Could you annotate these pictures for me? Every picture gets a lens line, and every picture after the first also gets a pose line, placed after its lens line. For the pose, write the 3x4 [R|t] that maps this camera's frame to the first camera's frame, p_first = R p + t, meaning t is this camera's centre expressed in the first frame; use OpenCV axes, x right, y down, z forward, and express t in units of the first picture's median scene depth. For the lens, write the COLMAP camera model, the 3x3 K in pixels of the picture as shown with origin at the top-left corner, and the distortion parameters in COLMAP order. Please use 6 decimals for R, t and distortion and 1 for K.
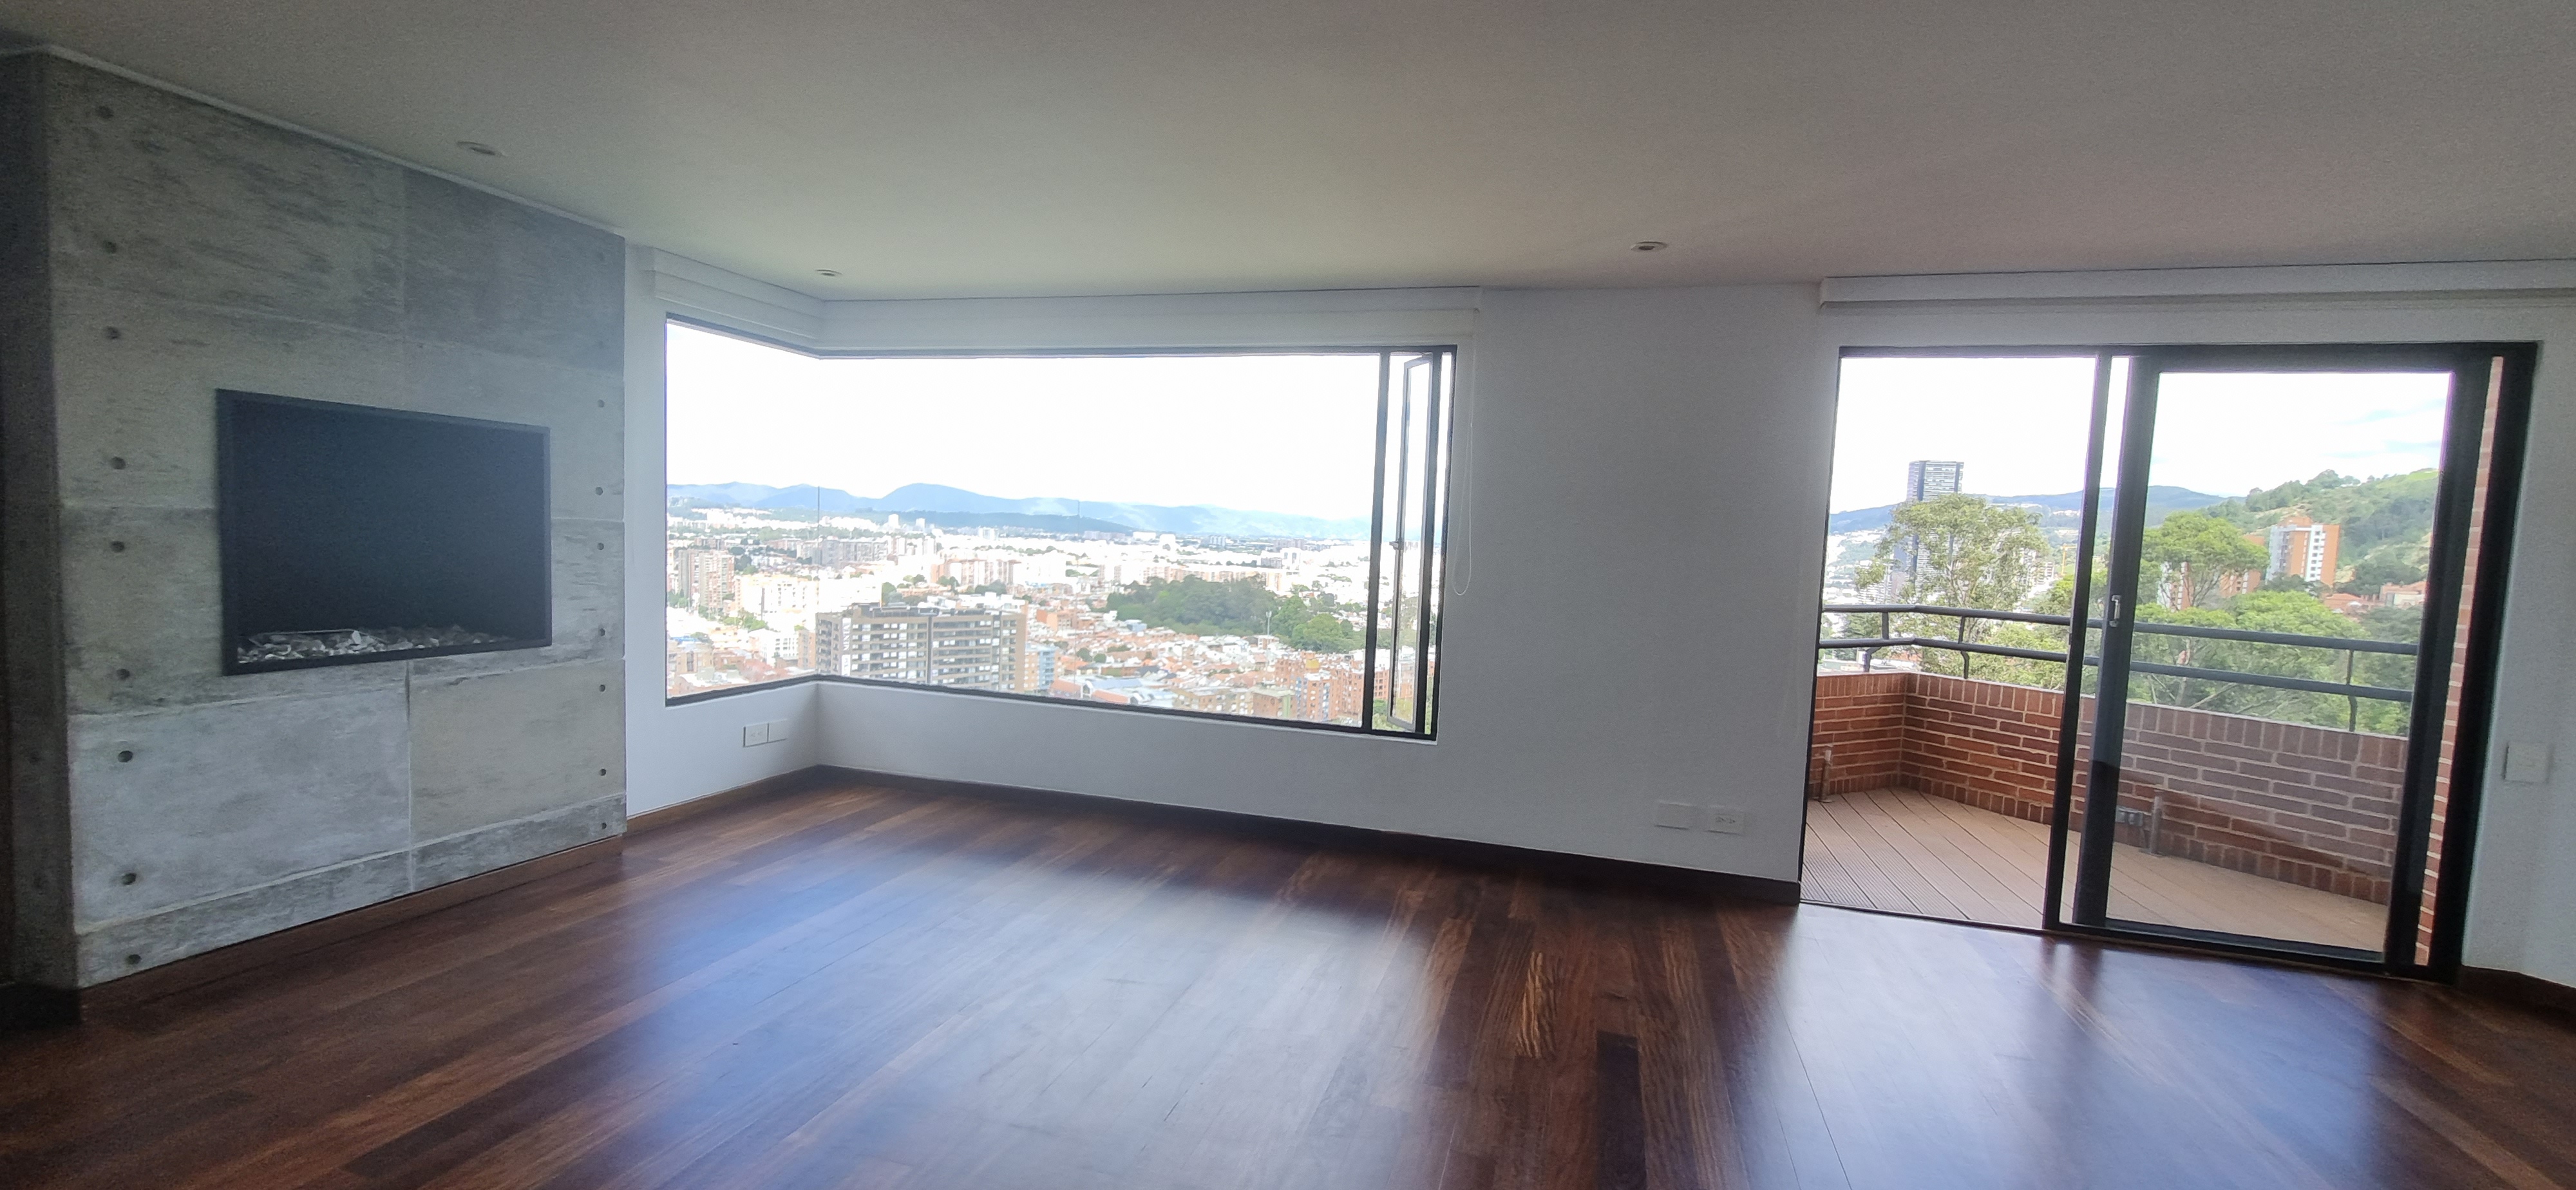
lens RADIAL K [[1013.0, 0, 1300.3], [0, 1013.0, 601.4], [0, 0, 1]] dist [-0.001175, -0.000283]
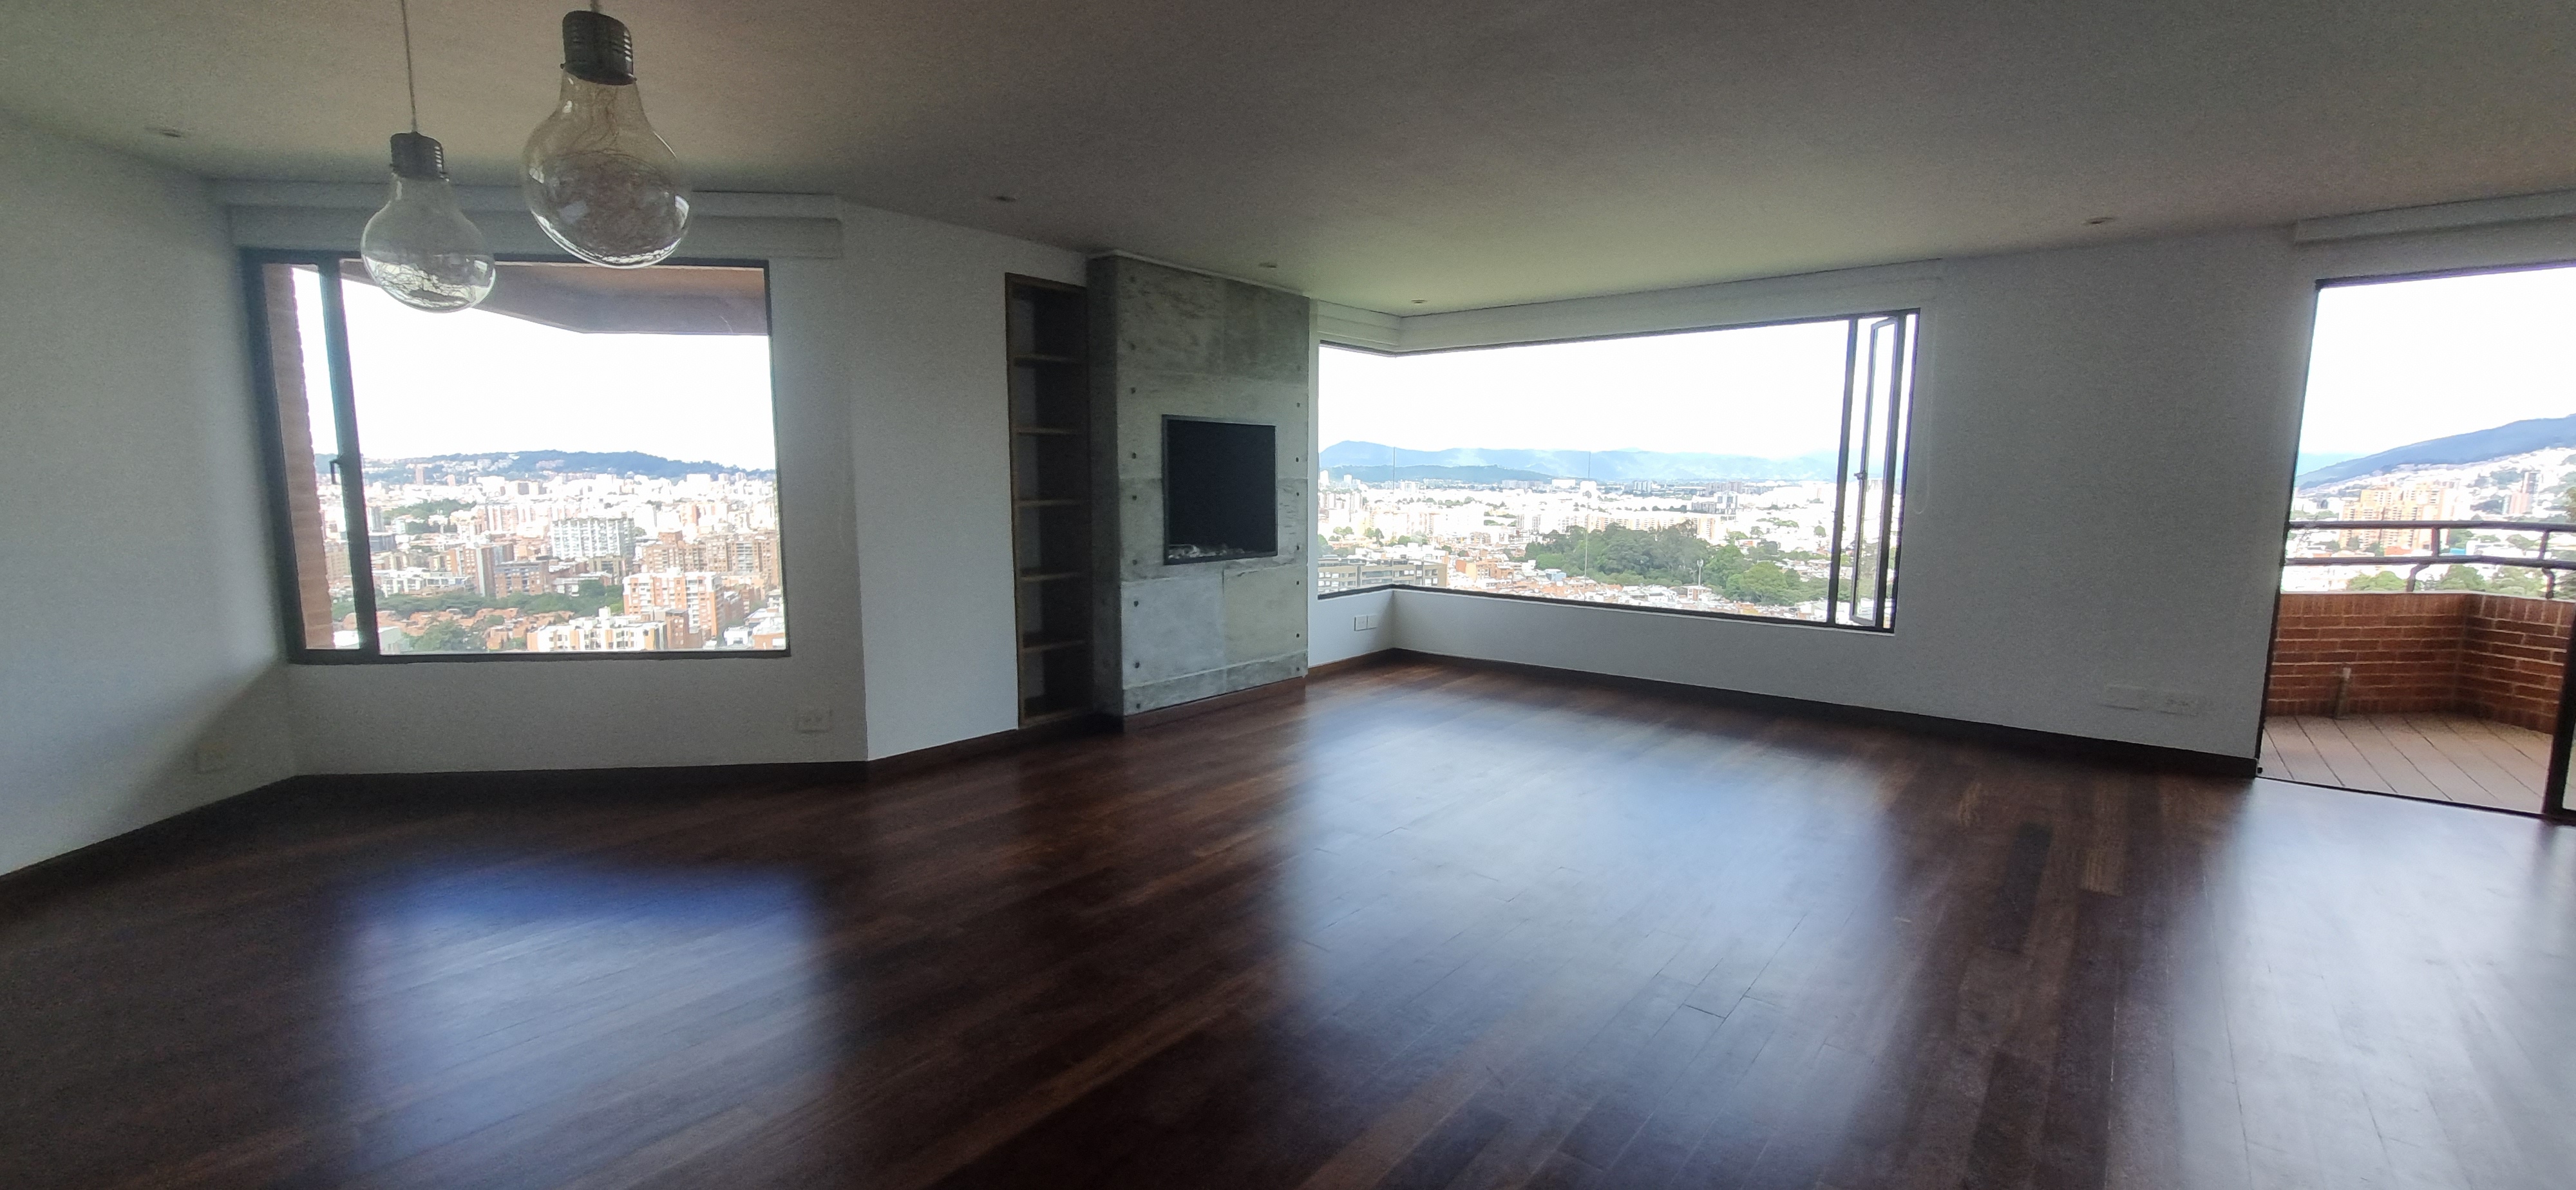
lens RADIAL K [[1012.9, 0, 1301.3], [0, 1012.9, 602.2], [0, 0, 1]] dist [-0.001440, -0.000266]
pose [[0.919236, 0.011219, -0.393547, -0.045793], [0.008297, 0.998820, 0.047854, 0.034186], [0.393619, -0.047254, 0.918058, -0.418013]]
